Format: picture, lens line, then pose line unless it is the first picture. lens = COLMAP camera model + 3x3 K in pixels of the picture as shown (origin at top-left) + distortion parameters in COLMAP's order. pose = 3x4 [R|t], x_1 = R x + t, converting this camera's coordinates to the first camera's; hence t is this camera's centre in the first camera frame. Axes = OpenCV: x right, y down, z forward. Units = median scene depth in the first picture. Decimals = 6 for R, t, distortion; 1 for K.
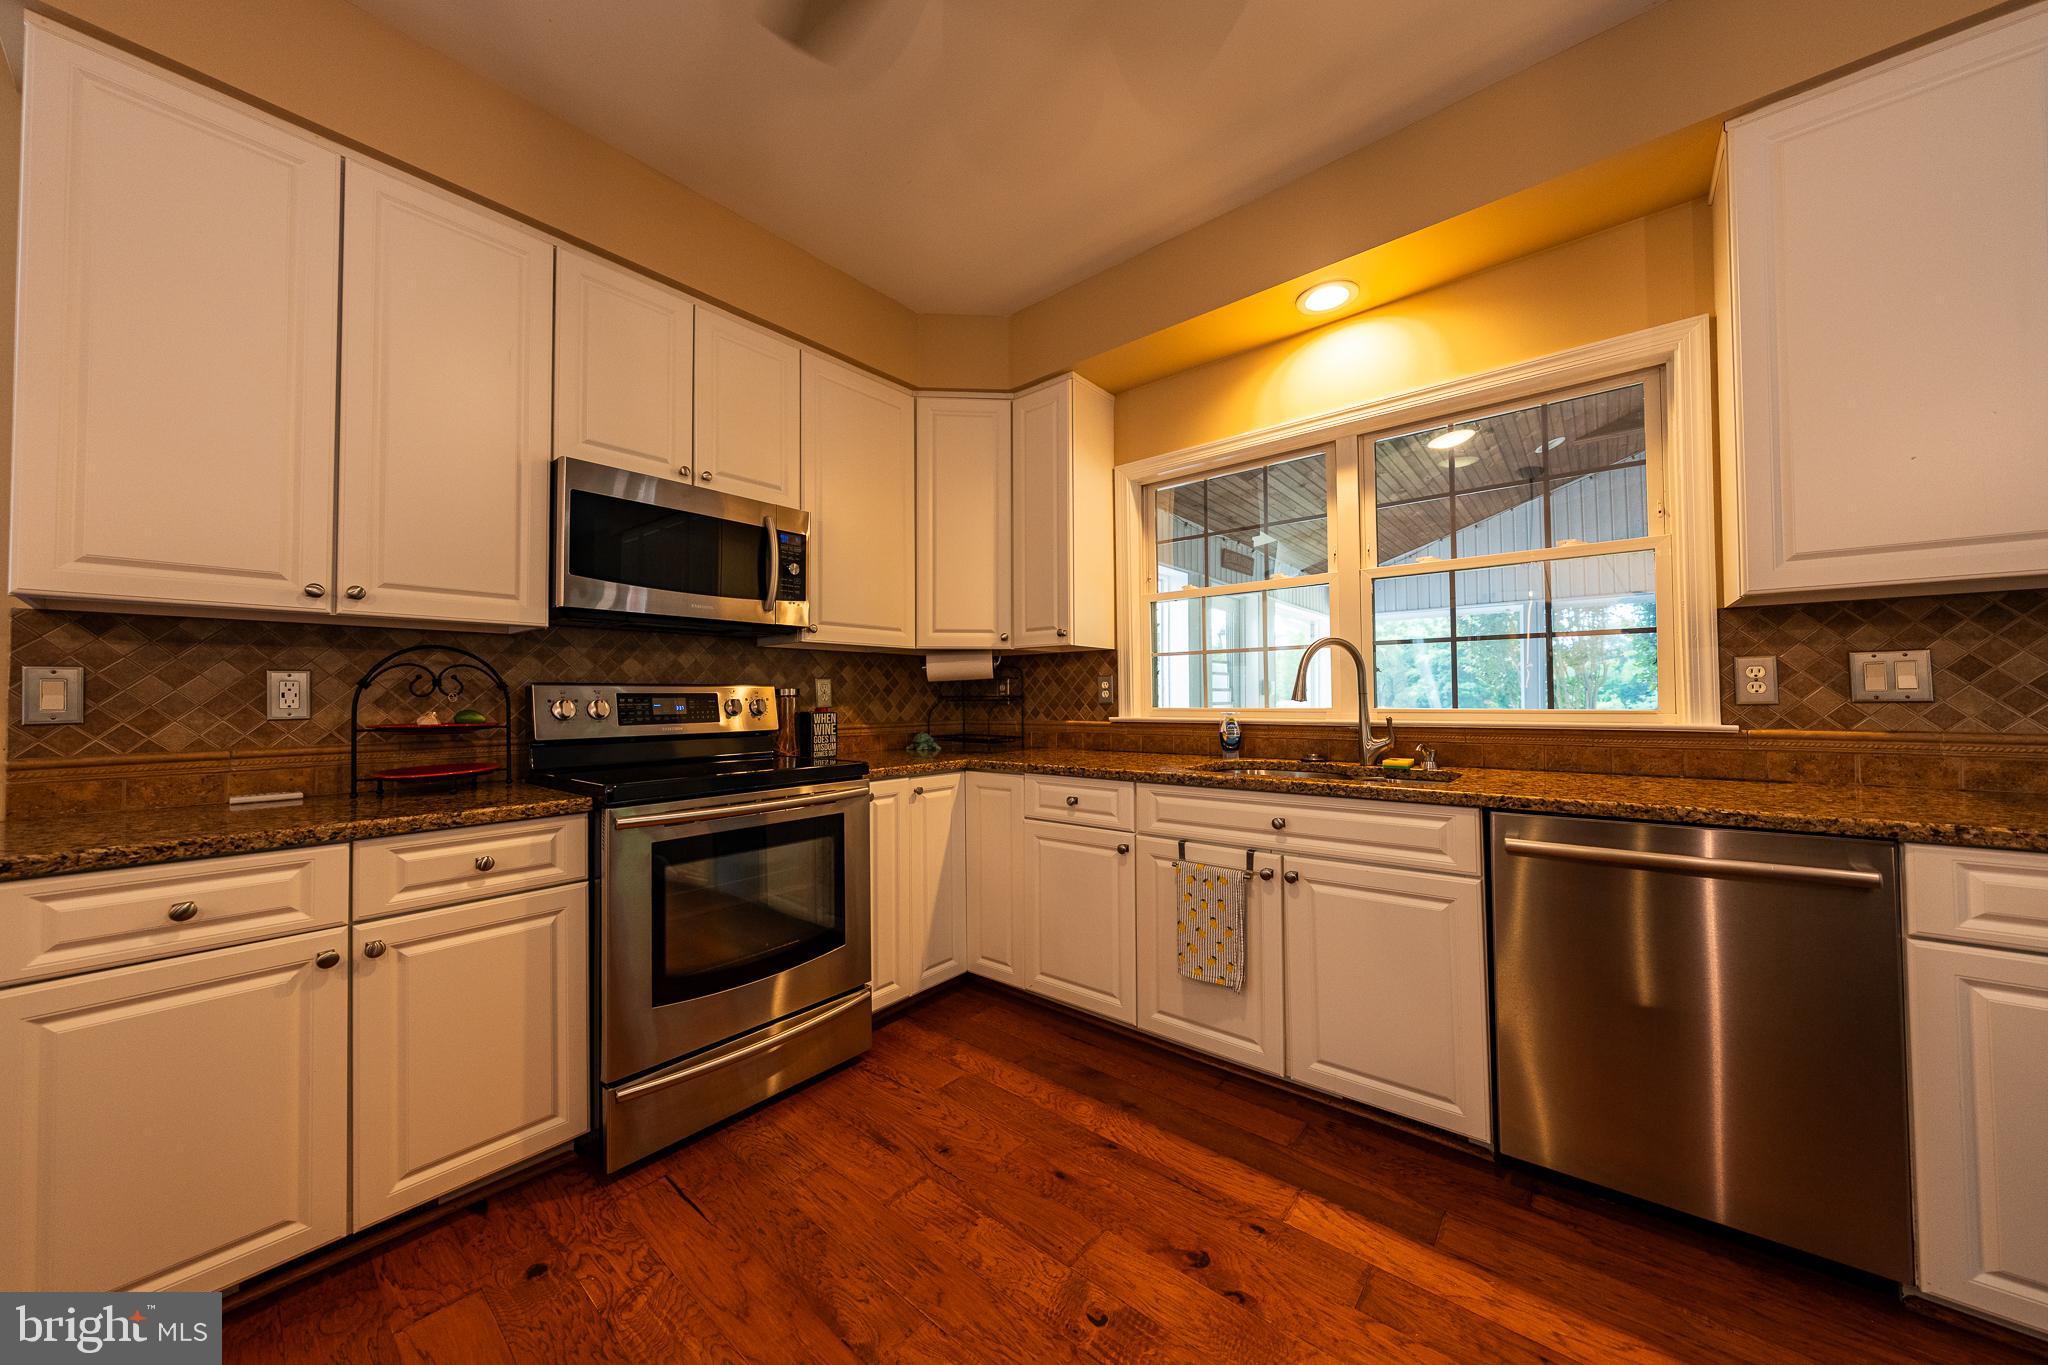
lens RADIAL K [[696.5, 0, 1024.0], [0, 696.5, 682.5], [0, 0, 1]] dist [-0.000452, -0.000072]
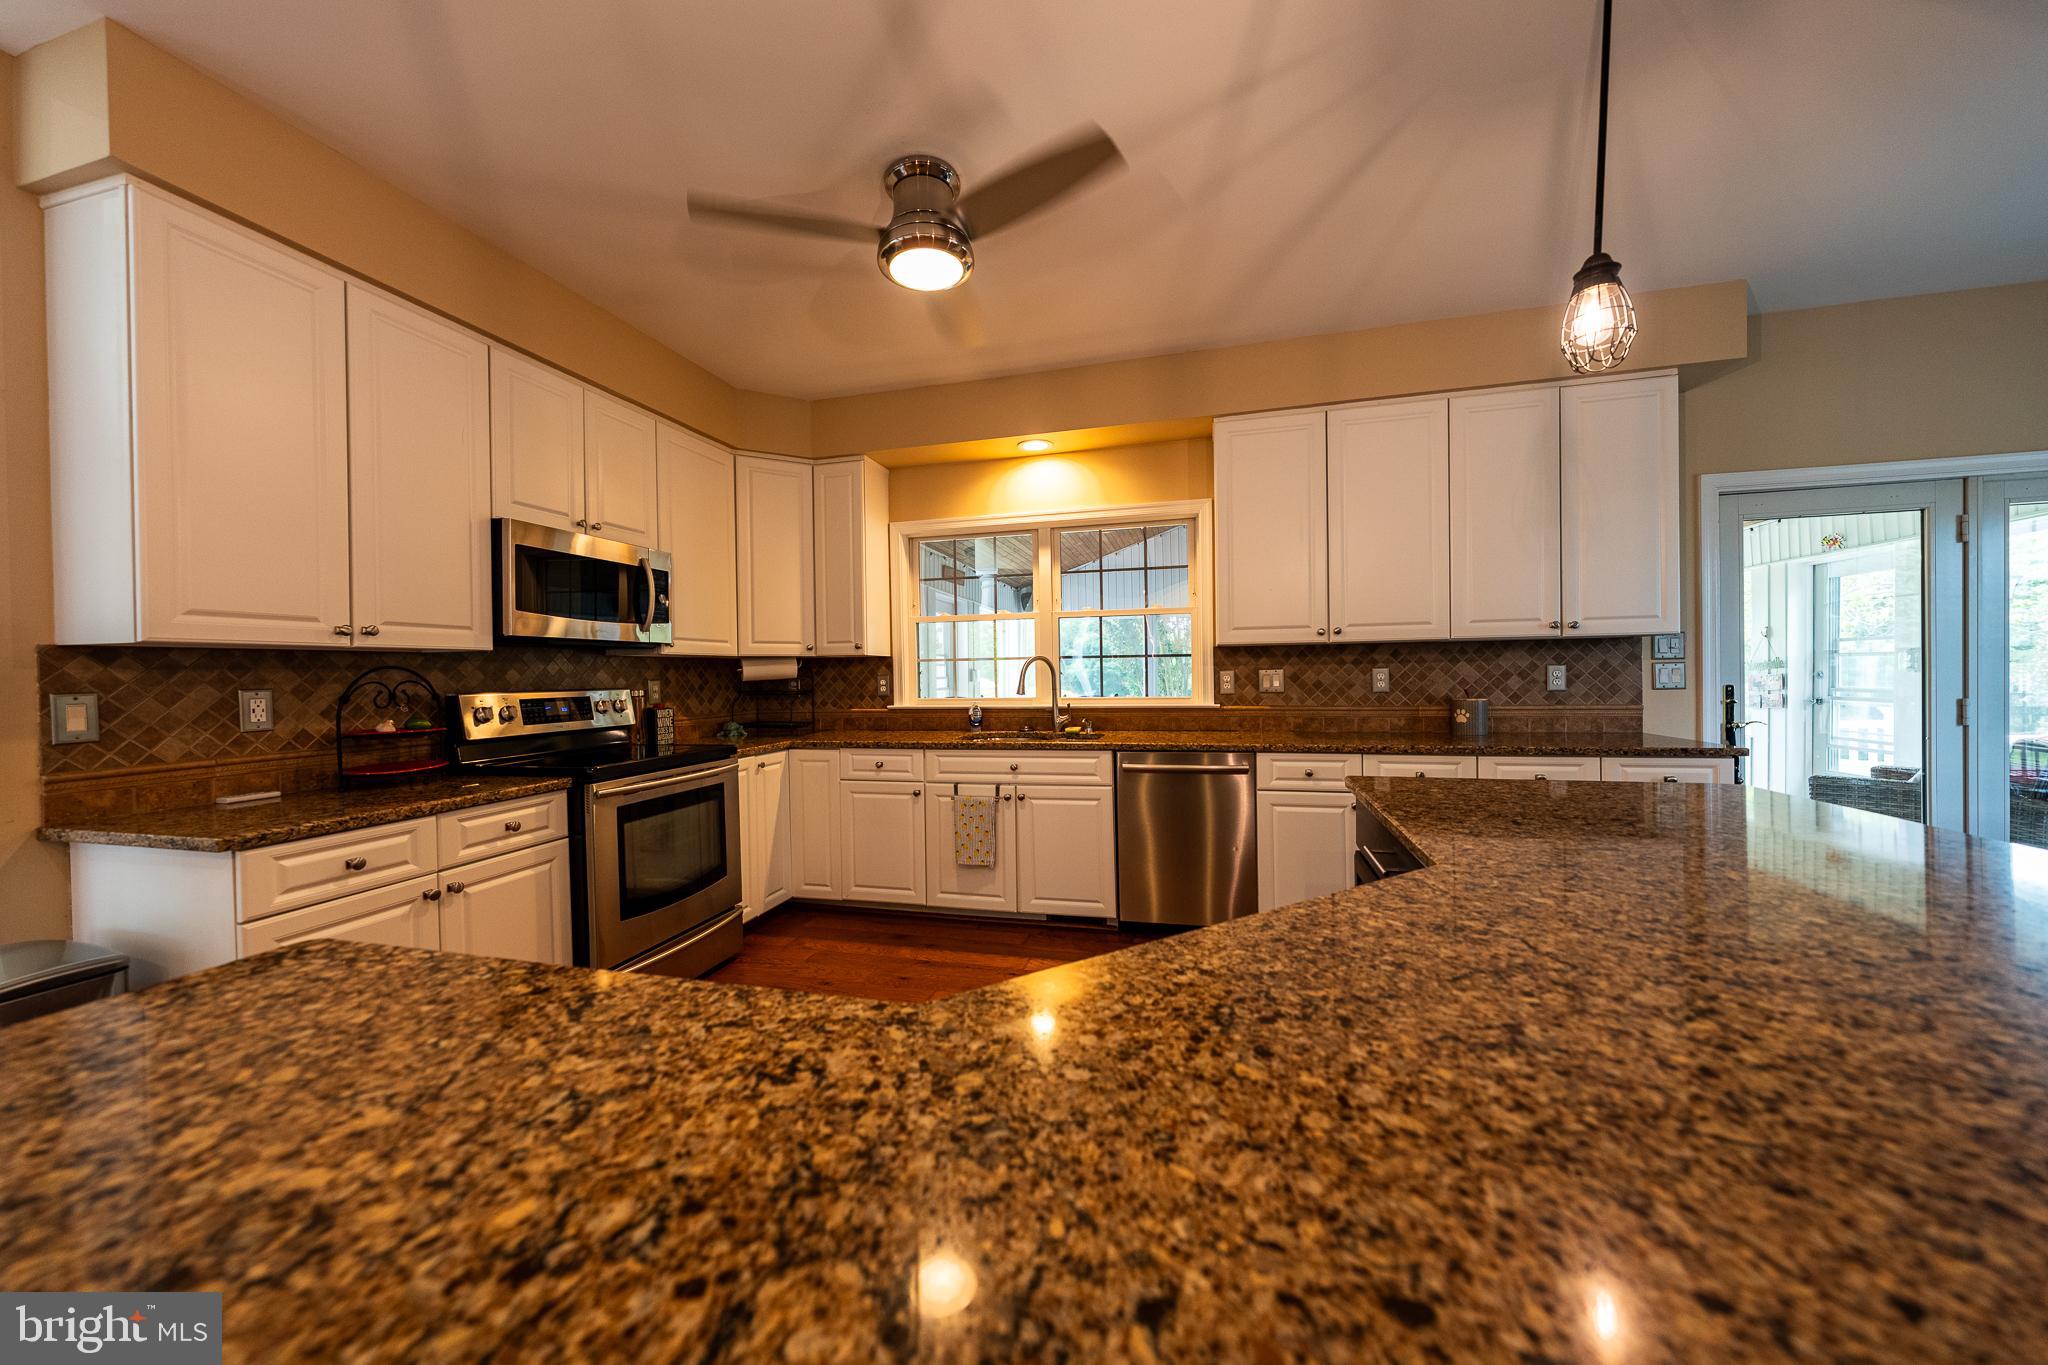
lens RADIAL K [[696.5, 0, 1024.0], [0, 696.5, 682.5], [0, 0, 1]] dist [-0.000452, -0.000072]
pose [[0.903960, -0.012229, 0.427443, -0.308925], [-0.000954, 0.999531, 0.030615, -0.054074], [-0.427617, -0.028083, 0.903524, -0.502086]]
